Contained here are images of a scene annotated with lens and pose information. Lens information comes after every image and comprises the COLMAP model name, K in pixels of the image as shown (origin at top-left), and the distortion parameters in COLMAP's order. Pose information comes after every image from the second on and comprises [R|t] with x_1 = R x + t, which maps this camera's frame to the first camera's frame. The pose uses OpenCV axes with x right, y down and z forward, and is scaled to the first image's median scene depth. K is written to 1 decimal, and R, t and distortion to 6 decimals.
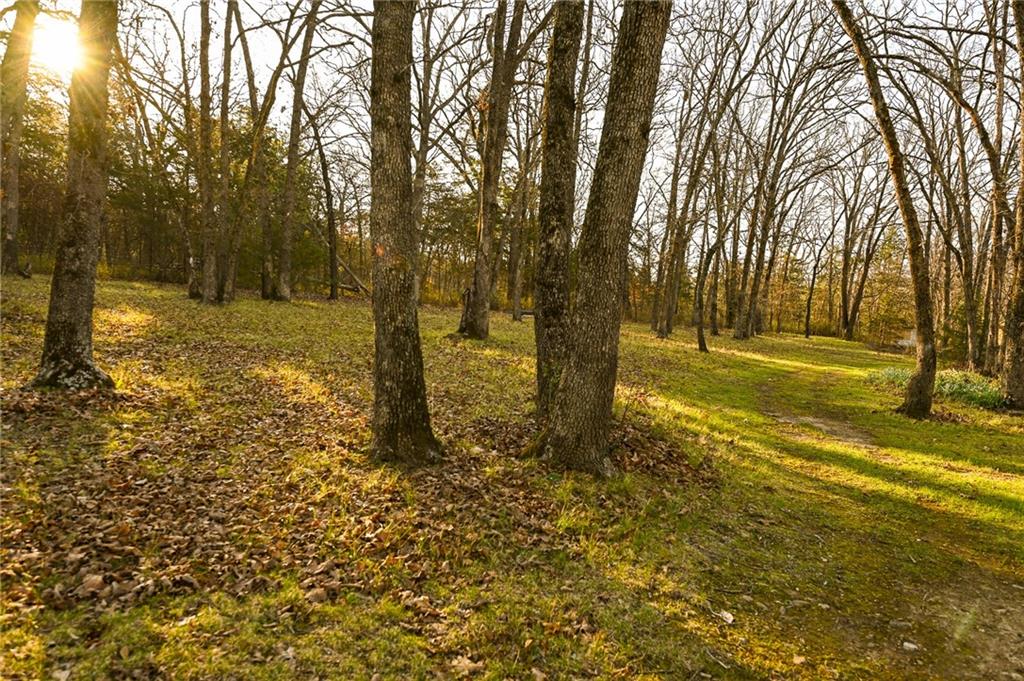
lens RADIAL K [[719.2, 0, 512.0], [0, 719.2, 340.5], [0, 0, 1]] dist [0.002094, 0.000675]
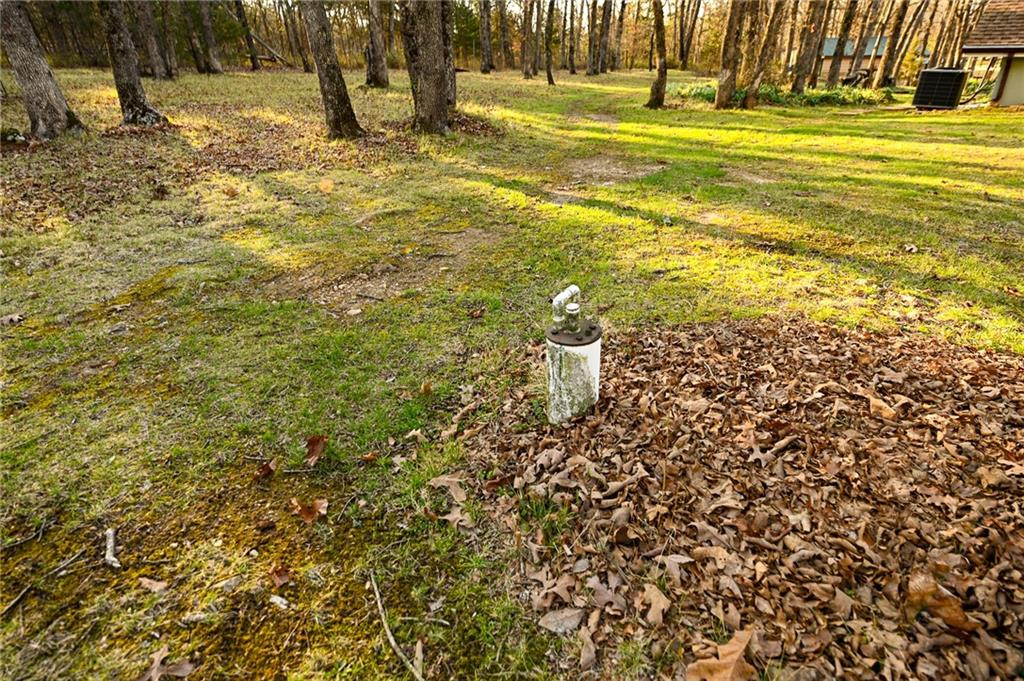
lens RADIAL K [[568.8, 0, 512.0], [0, 568.8, 340.5], [0, 0, 1]] dist [-0.002985, -0.001855]
pose [[0.984730, -0.139772, 0.103781, 0.019710], [0.087139, 0.911825, 0.401226, 0.027264], [-0.150710, -0.386056, 0.910081, -0.232769]]
